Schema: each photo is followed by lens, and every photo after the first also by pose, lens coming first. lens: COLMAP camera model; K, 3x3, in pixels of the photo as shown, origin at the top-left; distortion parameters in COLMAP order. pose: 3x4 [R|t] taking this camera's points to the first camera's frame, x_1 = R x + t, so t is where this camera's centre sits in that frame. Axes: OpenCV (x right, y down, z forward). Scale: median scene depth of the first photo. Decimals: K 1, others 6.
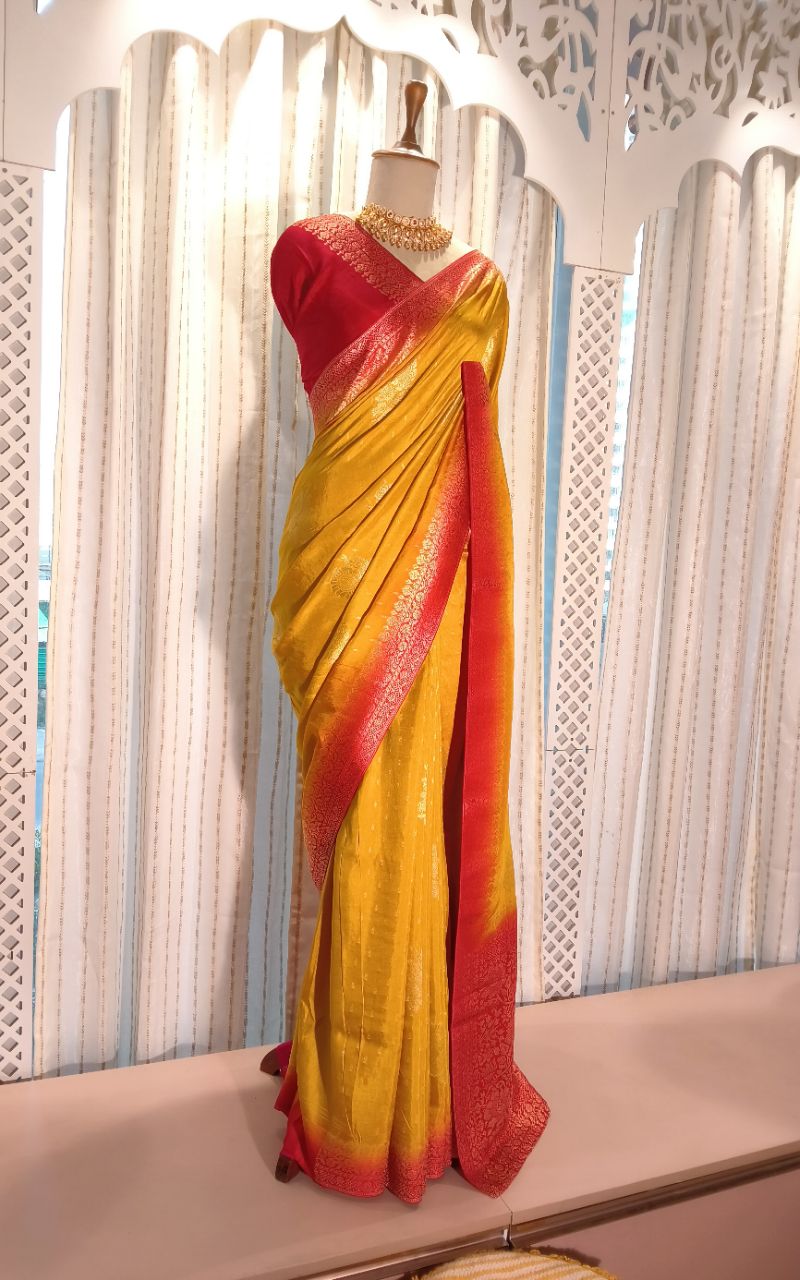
lens RADIAL K [[929.2, 0, 391.0], [0, 929.2, 645.6], [0, 0, 1]] dist [0.049302, -0.085277]
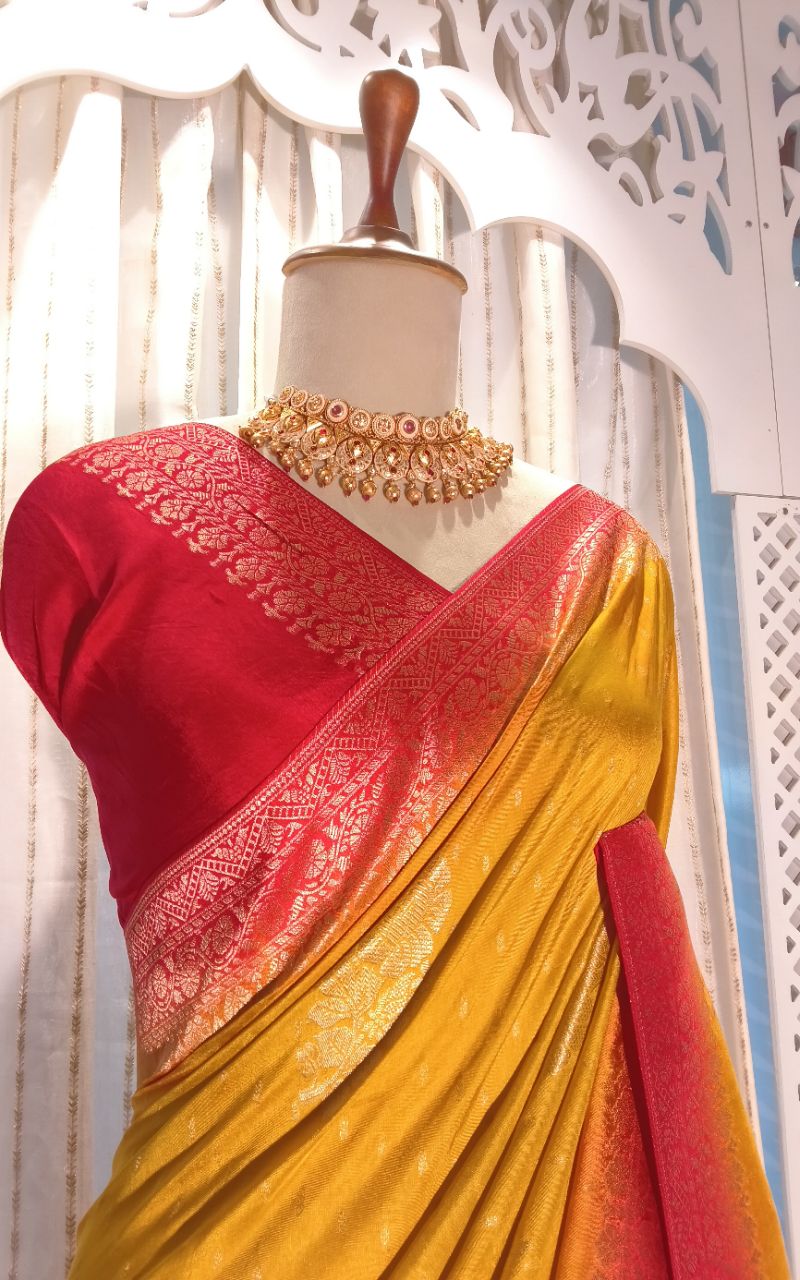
lens RADIAL K [[929.2, 0, 390.5], [0, 929.2, 644.6], [0, 0, 1]] dist [0.049302, -0.085277]
pose [[0.997177, -0.070784, -0.025062, 0.018024], [0.063423, 0.972627, -0.223548, -0.251119], [0.040200, 0.221327, 0.974371, 0.575225]]
